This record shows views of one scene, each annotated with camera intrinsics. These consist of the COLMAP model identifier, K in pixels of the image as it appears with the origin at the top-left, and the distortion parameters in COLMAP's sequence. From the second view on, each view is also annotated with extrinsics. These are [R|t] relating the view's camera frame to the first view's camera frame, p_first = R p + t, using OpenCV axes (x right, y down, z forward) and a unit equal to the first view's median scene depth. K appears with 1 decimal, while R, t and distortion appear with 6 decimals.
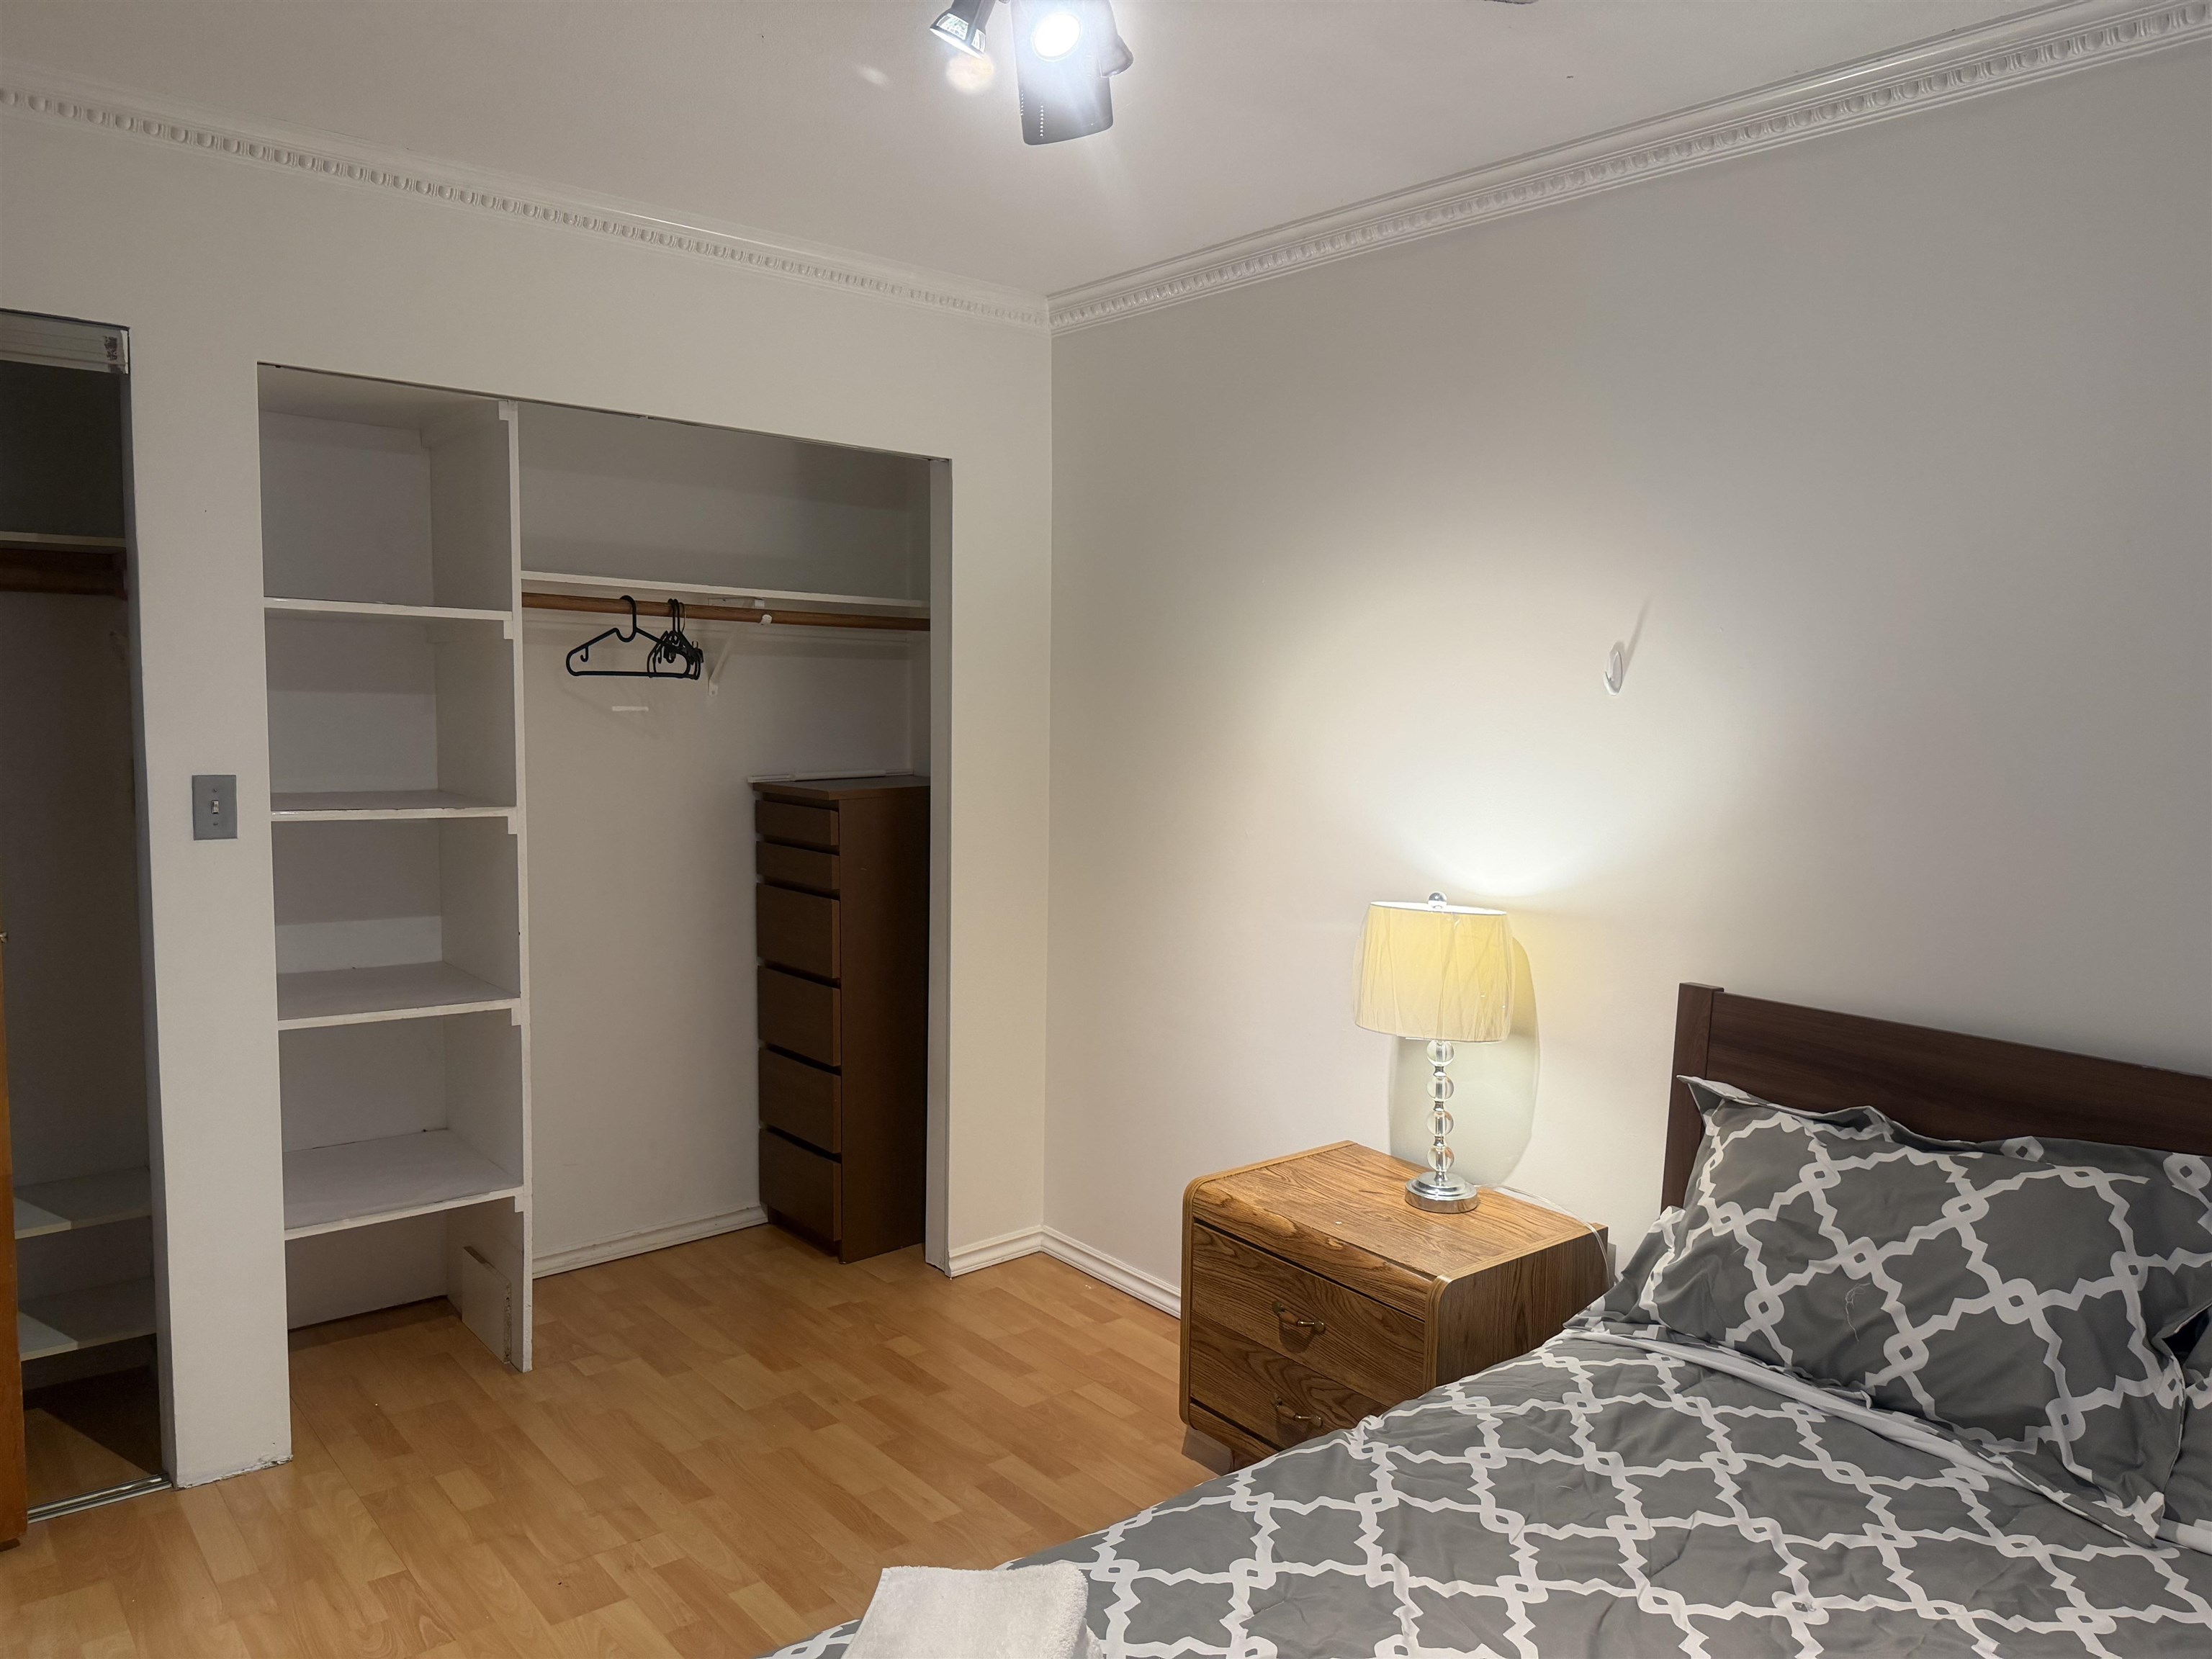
lens RADIAL K [[1549.3, 0, 1103.3], [0, 1549.3, 812.3], [0, 0, 1]] dist [0.085722, -0.100674]
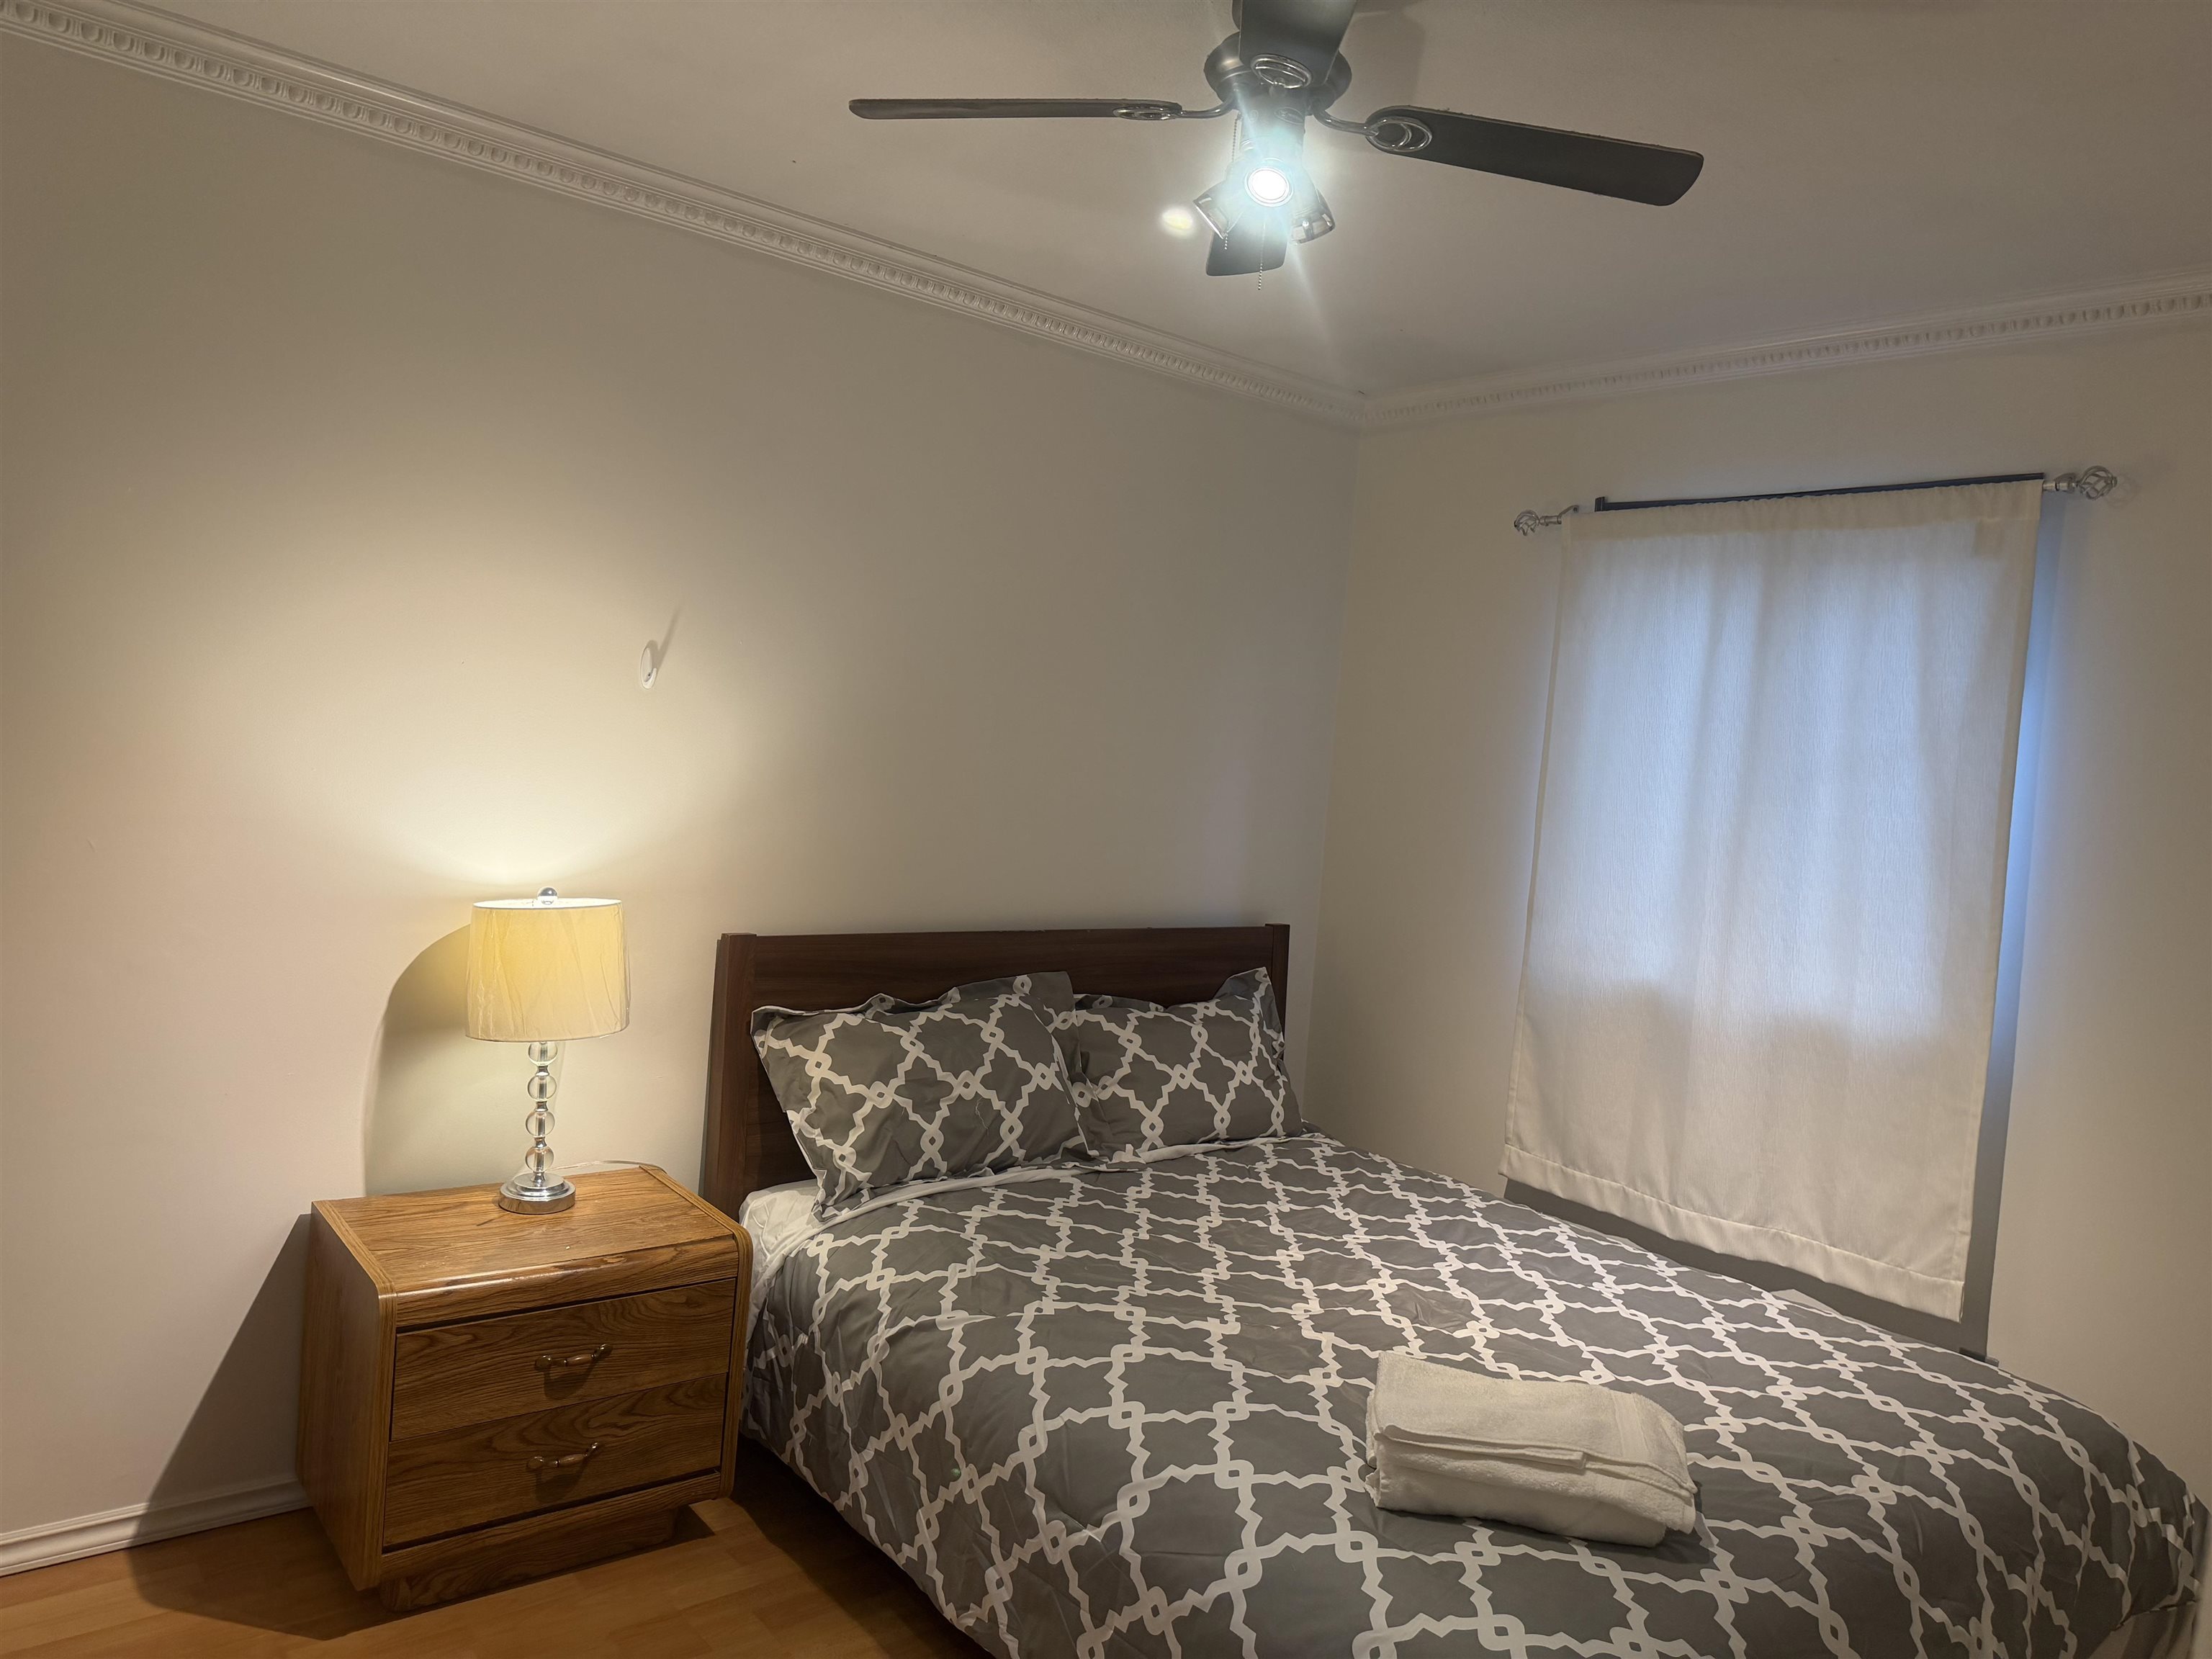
lens RADIAL K [[1545.7, 0, 1106.0], [0, 1545.7, 829.5], [0, 0, 1]] dist [0.003185, -0.006194]
pose [[0.008114, -0.083156, 0.996504, -0.765440], [0.004065, 0.996531, 0.083125, -0.065033], [-0.999959, 0.003377, 0.008424, 0.676158]]
